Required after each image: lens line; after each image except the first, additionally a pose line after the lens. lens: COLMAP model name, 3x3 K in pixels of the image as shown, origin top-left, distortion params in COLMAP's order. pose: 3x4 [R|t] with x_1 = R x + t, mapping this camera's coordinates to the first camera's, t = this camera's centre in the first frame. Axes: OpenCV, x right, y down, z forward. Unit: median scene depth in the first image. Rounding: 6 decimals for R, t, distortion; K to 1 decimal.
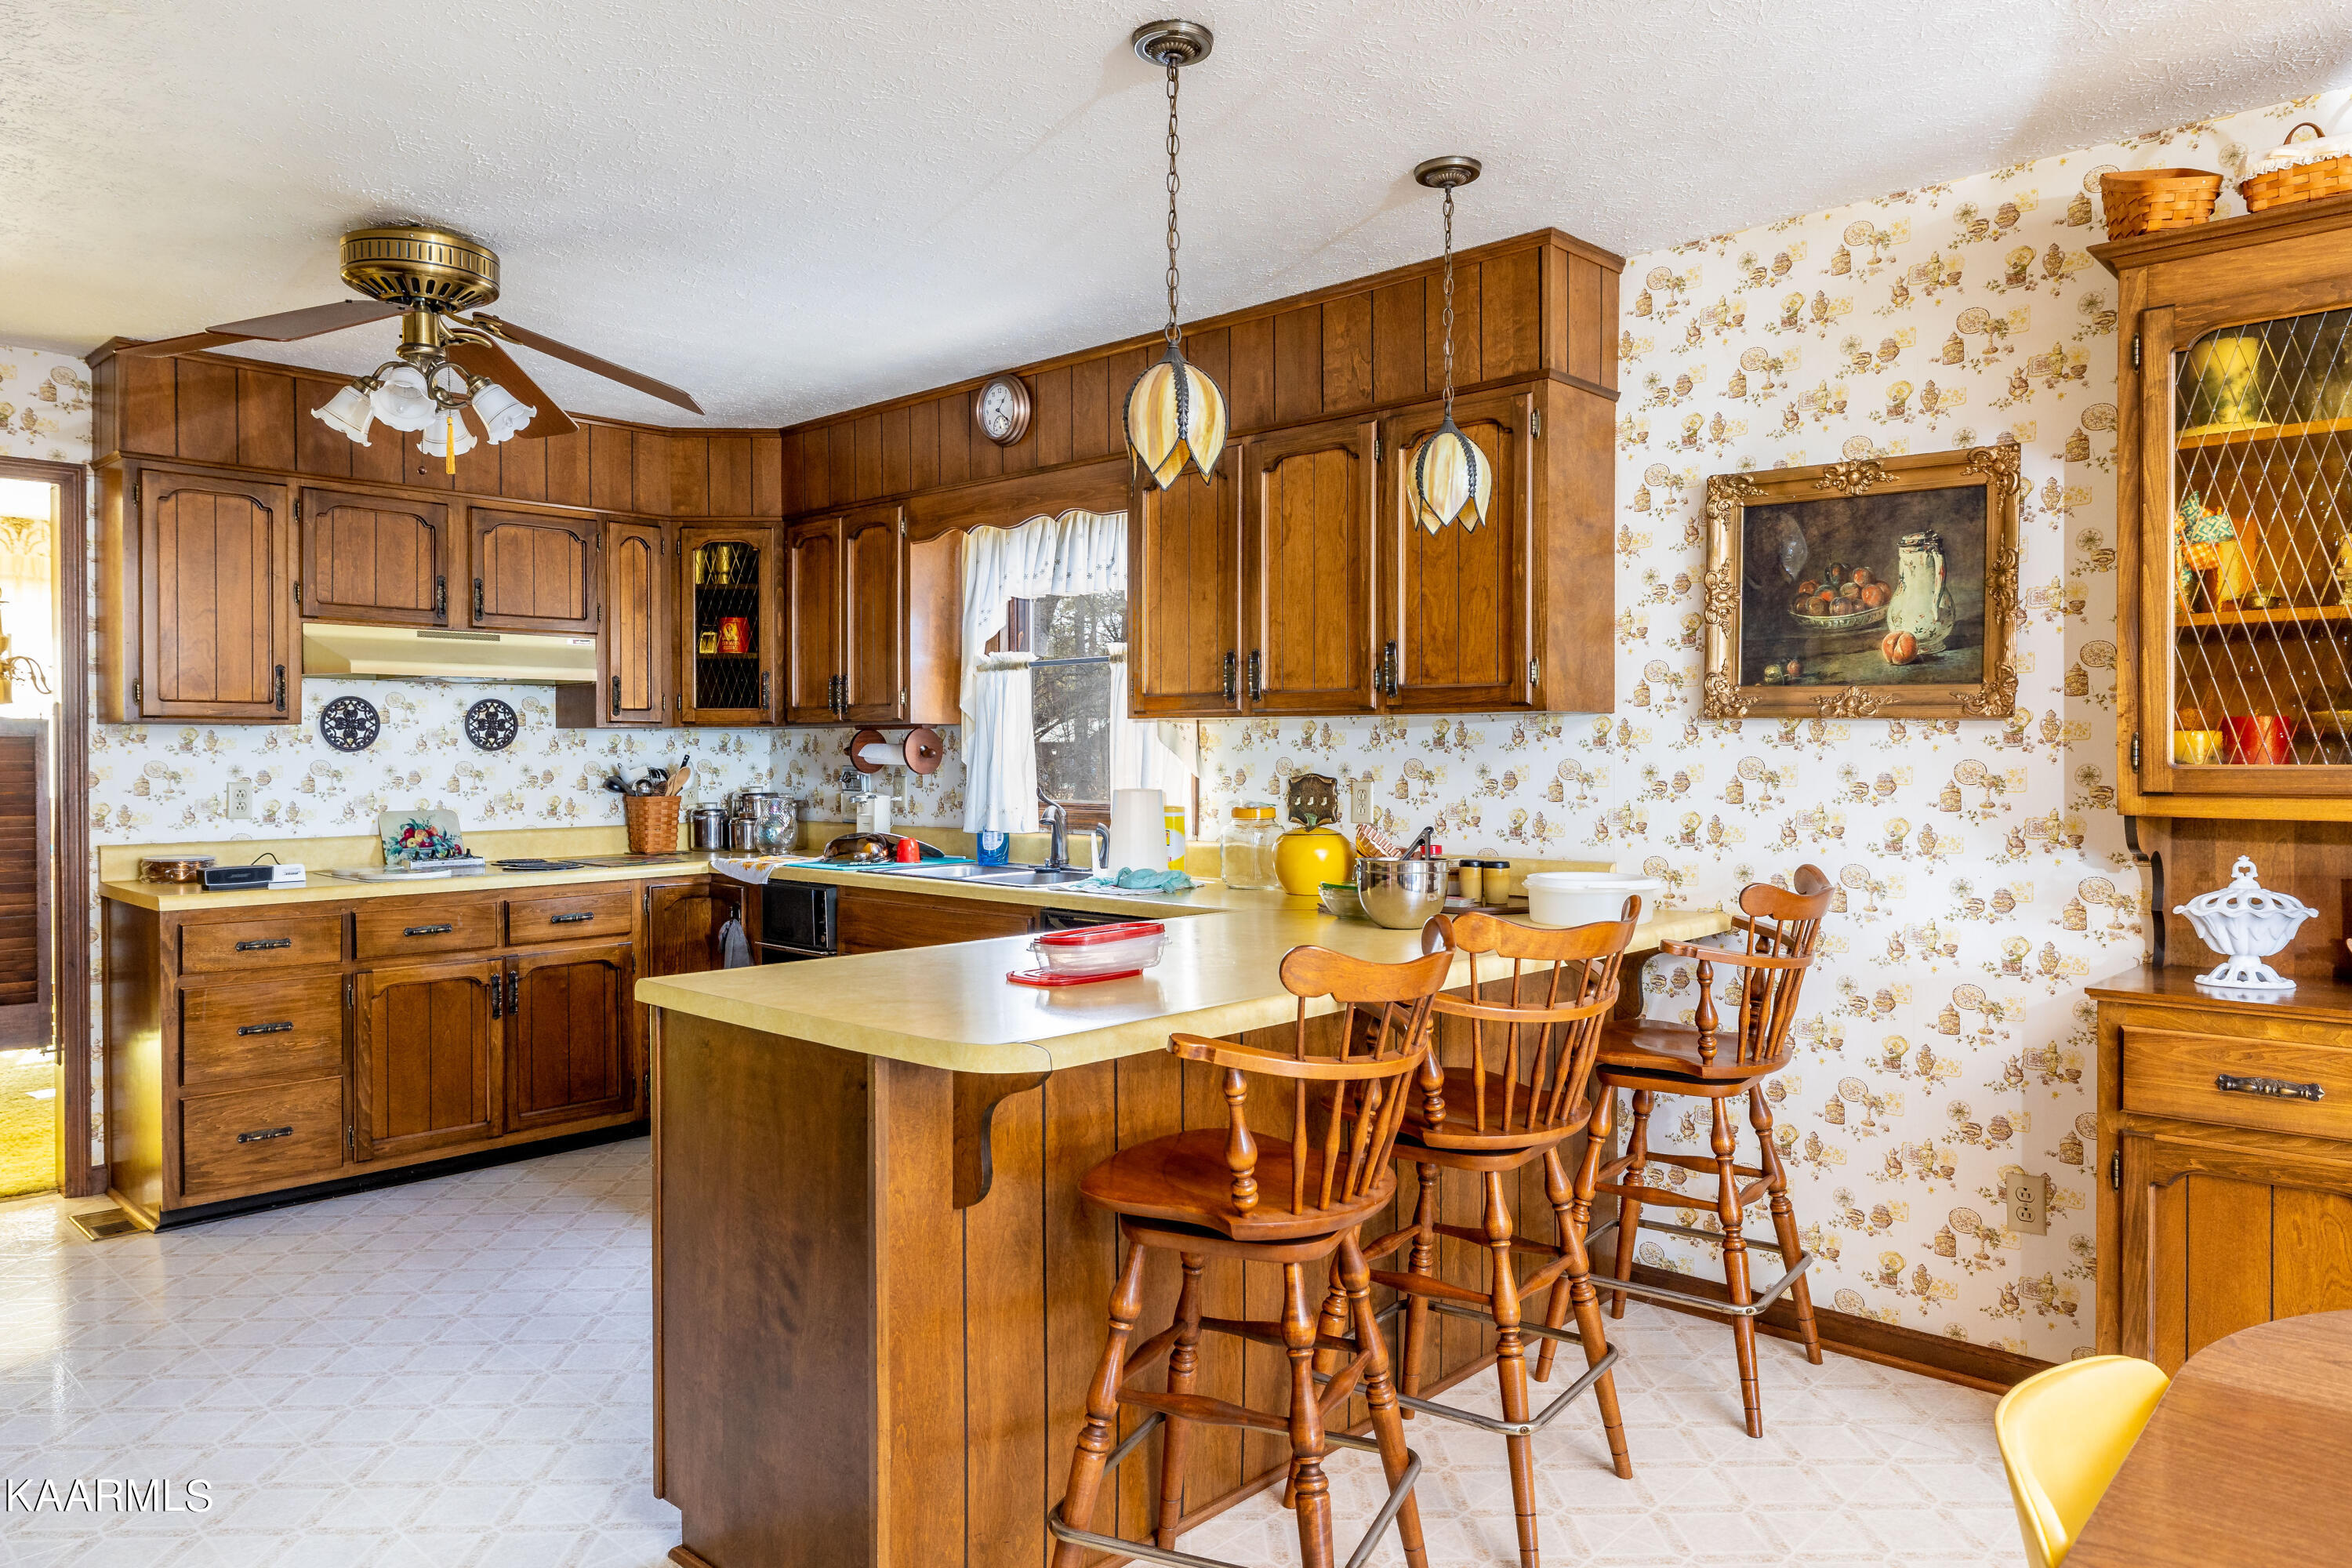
lens RADIAL K [[1508.5, 0, 1178.8], [0, 1508.5, 770.3], [0, 0, 1]] dist [0.004911, -0.001374]
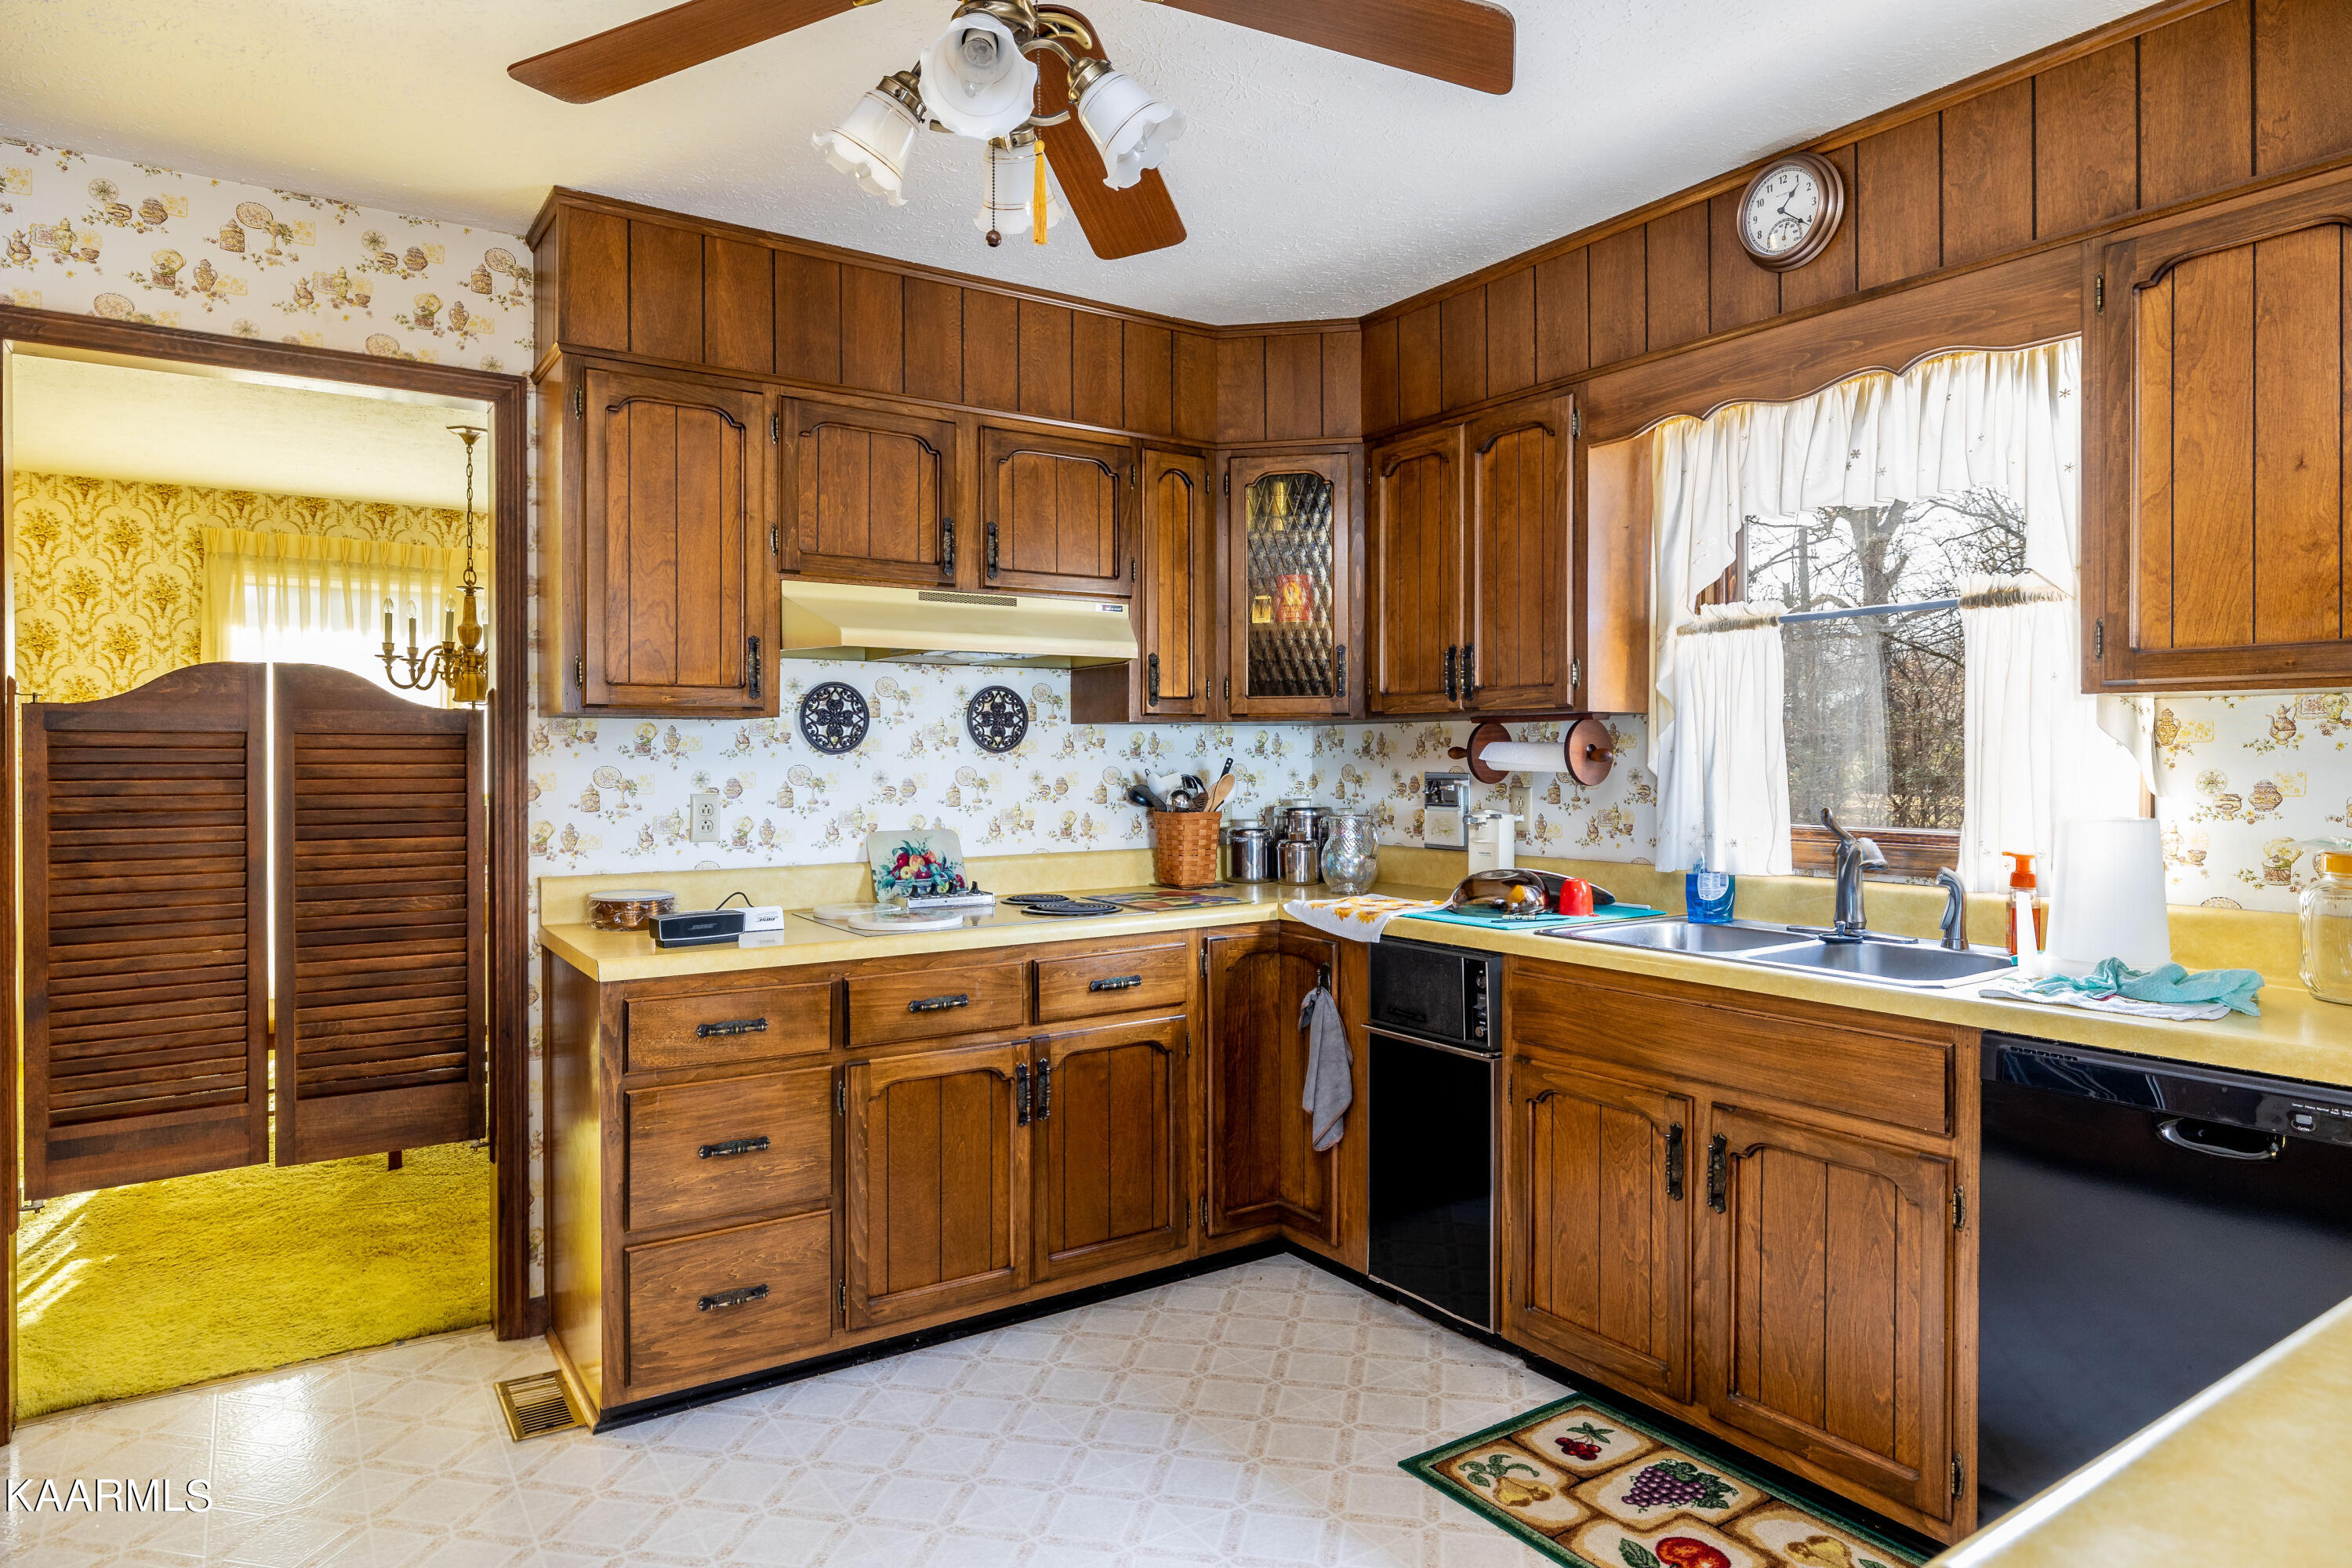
lens RADIAL K [[1374.9, 0, 1175.7], [0, 1374.9, 764.9], [0, 0, 1]] dist [0.000259, 0.000792]
pose [[0.972742, 0.000629, -0.231887, -0.226202], [-0.001939, 0.999983, -0.005420, -0.003496], [0.231880, 0.005722, 0.972728, 0.374257]]
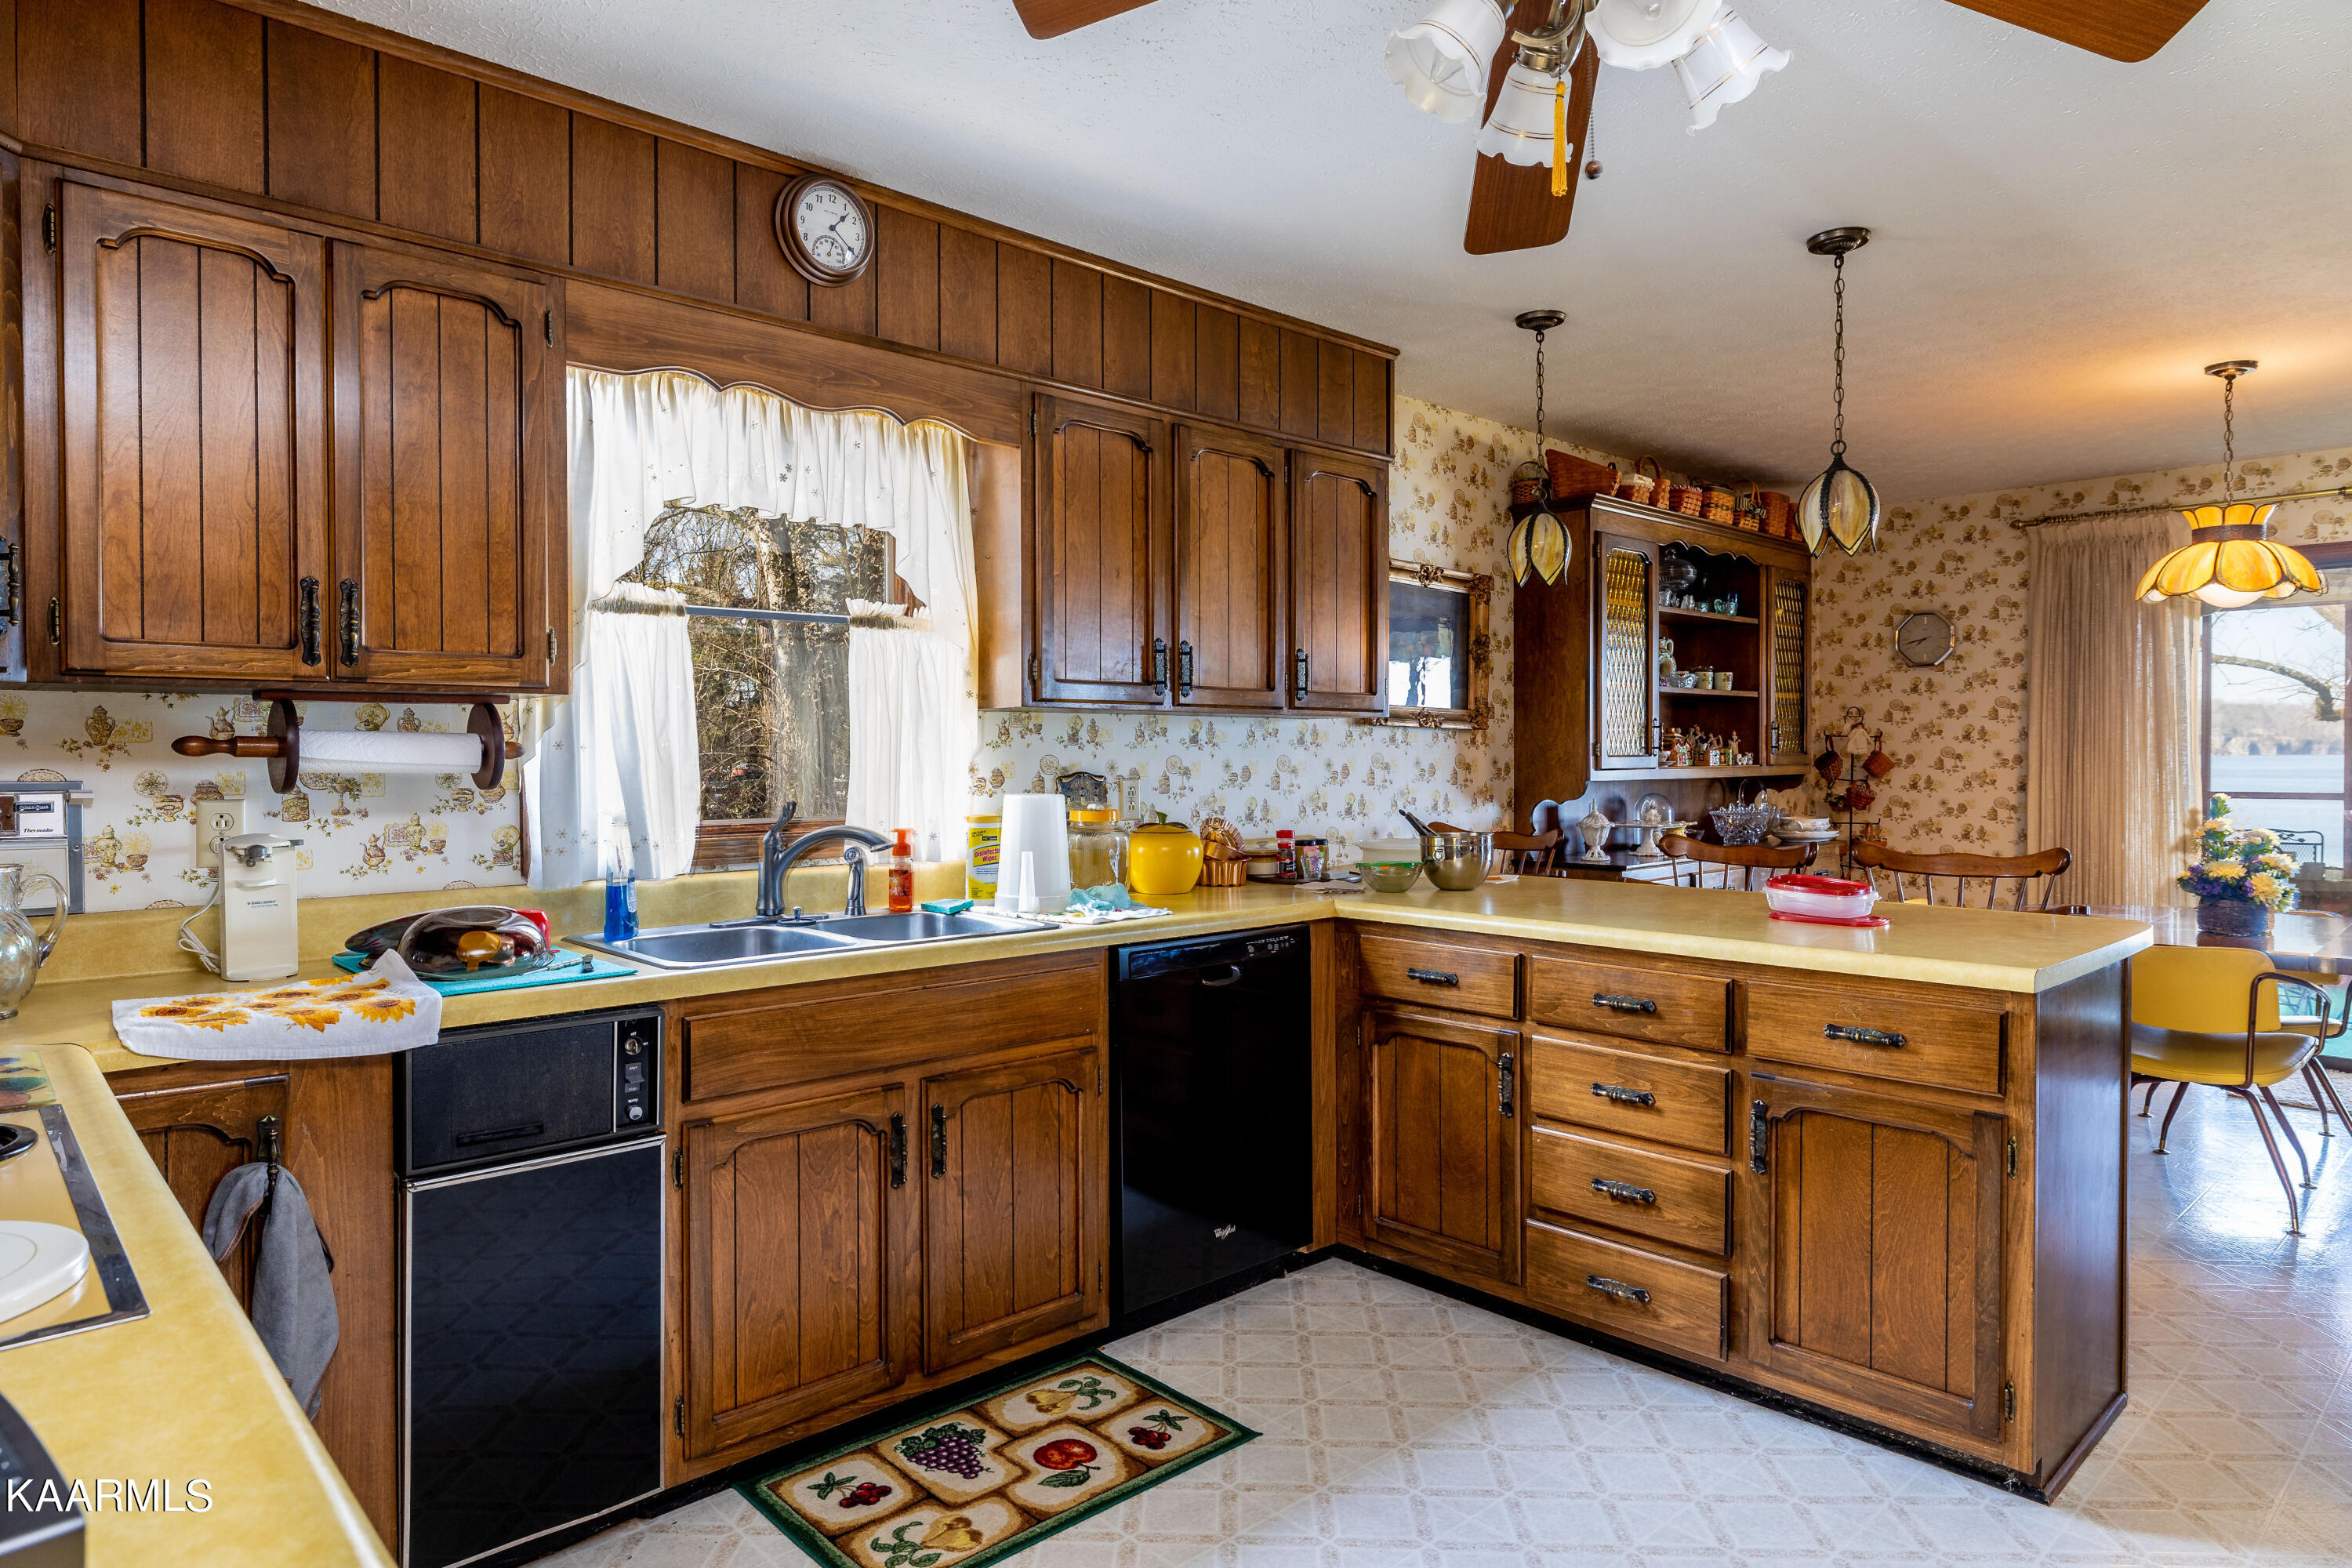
lens RADIAL K [[1371.7, 0, 1170.4], [0, 1371.7, 775.0], [0, 0, 1]] dist [-0.001630, 0.000070]
pose [[0.082870, -0.014373, 0.996457, -0.688051], [0.015360, 0.999796, 0.013144, -0.005749], [-0.996442, 0.014216, 0.083074, 0.786385]]
